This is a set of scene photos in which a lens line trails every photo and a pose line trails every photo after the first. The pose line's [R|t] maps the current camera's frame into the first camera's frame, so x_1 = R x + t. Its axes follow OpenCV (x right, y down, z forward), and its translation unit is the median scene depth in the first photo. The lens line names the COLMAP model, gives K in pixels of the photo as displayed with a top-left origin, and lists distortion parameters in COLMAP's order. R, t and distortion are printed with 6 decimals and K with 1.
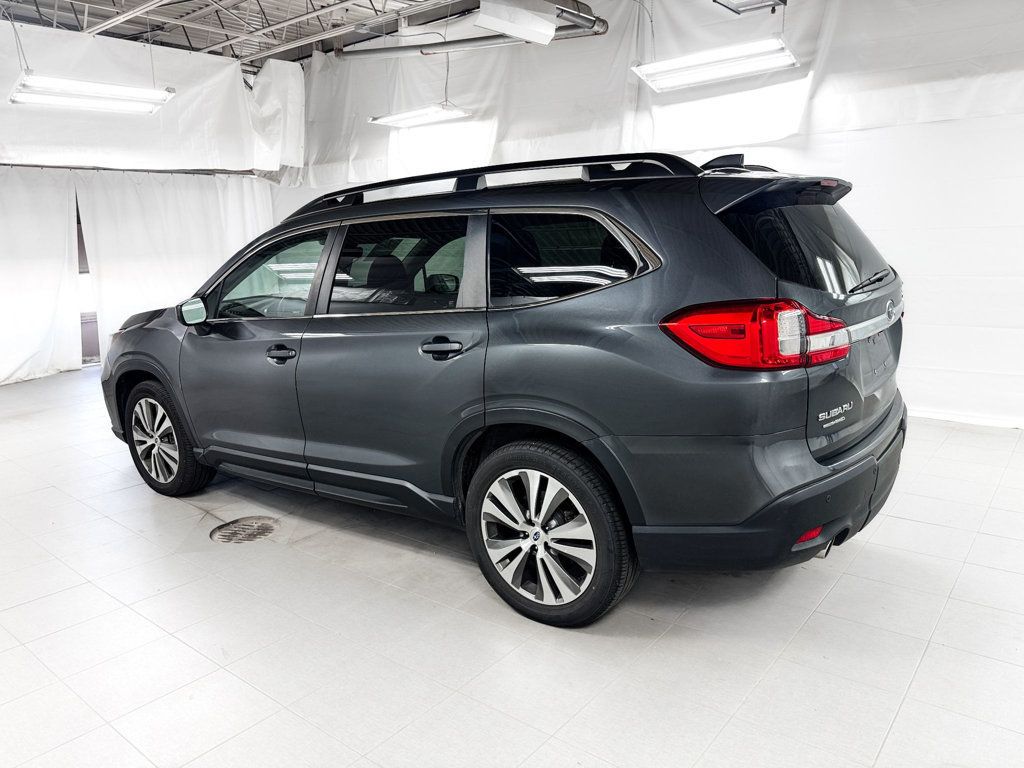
lens RADIAL K [[744.4, 0, 512.0], [0, 744.4, 384.0], [0, 0, 1]] dist [0.082370, -0.064884]
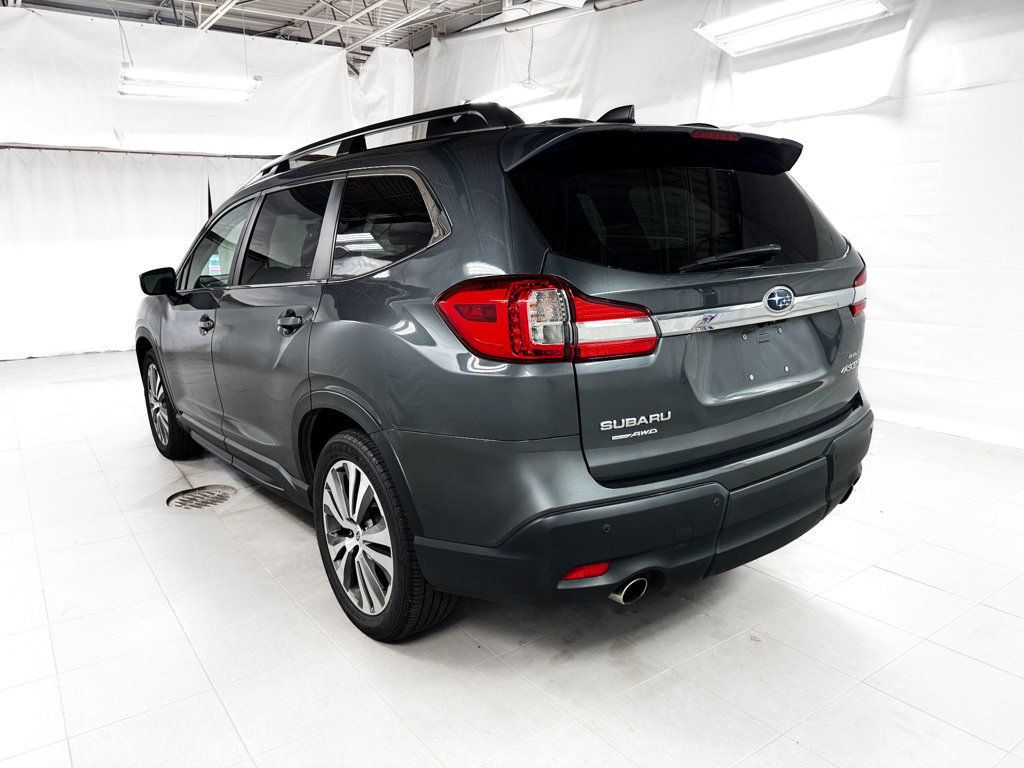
lens RADIAL K [[743.1, 0, 503.0], [0, 743.1, 381.3], [0, 0, 1]] dist [0.043302, -0.001339]
pose [[0.965103, 0.065196, -0.253625, 0.278928], [-0.063200, 0.997872, 0.016020, -0.004850], [0.254130, 0.000568, 0.967170, 0.118502]]
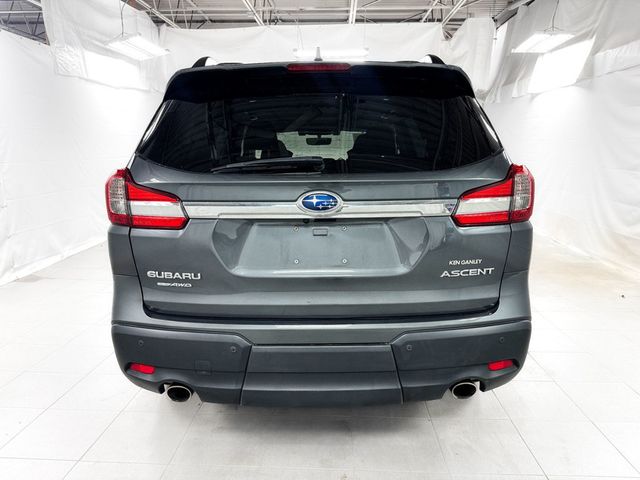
lens RADIAL K [[462.8, 0, 320.0], [0, 462.8, 240.0], [0, 0, 1]] dist [0.036485, -0.049969]
pose [[0.613616, 0.194169, -0.765359, 0.638117], [-0.178974, 0.978268, 0.104693, -0.076118], [0.769054, 0.072737, 0.635032, 0.433332]]
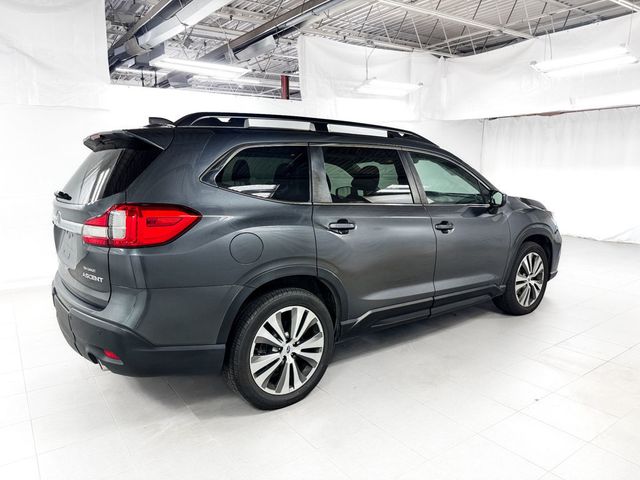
lens RADIAL K [[461.6, 0, 321.0], [0, 461.6, 247.1], [0, 0, 1]] dist [0.030302, 0.002067]
pose [[-0.235610, 0.212025, -0.948437, 0.888550], [-0.179923, 0.949525, 0.256965, -0.269299], [0.955048, 0.231189, -0.185569, 1.189444]]
